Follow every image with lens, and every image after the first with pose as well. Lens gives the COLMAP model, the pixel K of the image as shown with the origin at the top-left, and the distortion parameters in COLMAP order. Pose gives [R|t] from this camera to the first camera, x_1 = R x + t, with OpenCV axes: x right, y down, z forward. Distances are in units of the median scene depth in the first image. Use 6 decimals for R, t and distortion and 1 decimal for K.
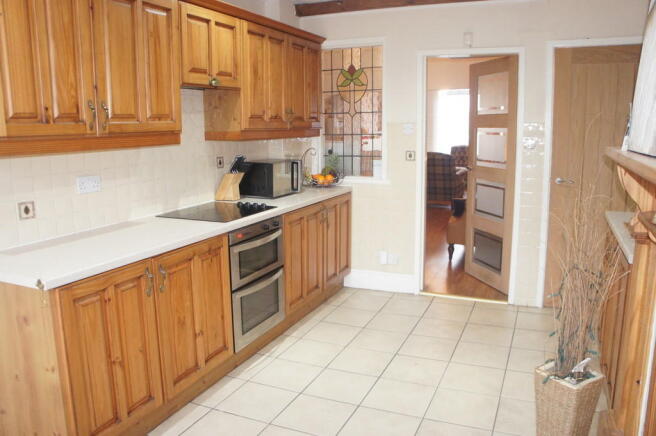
lens RADIAL K [[522.4, 0, 324.5], [0, 522.4, 220.6], [0, 0, 1]] dist [-0.083996, -0.003244]
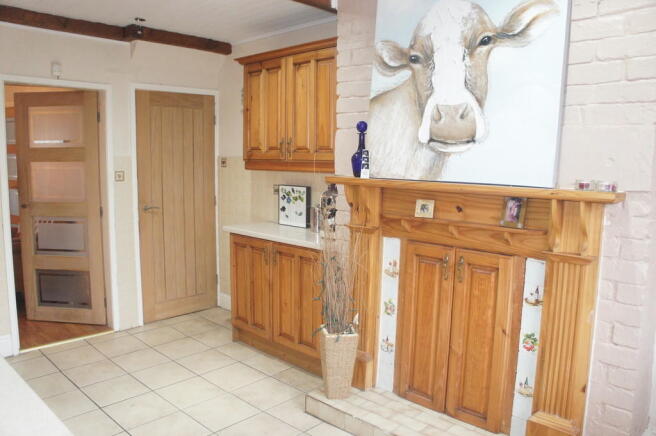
lens RADIAL K [[522.4, 0, 324.4], [0, 522.4, 217.9], [0, 0, 1]] dist [-0.083996, -0.003244]
pose [[0.360501, -0.096583, 0.927745, -0.427542], [0.158576, 0.986492, 0.041080, -0.038840], [-0.919180, 0.132309, 0.370947, 0.217717]]
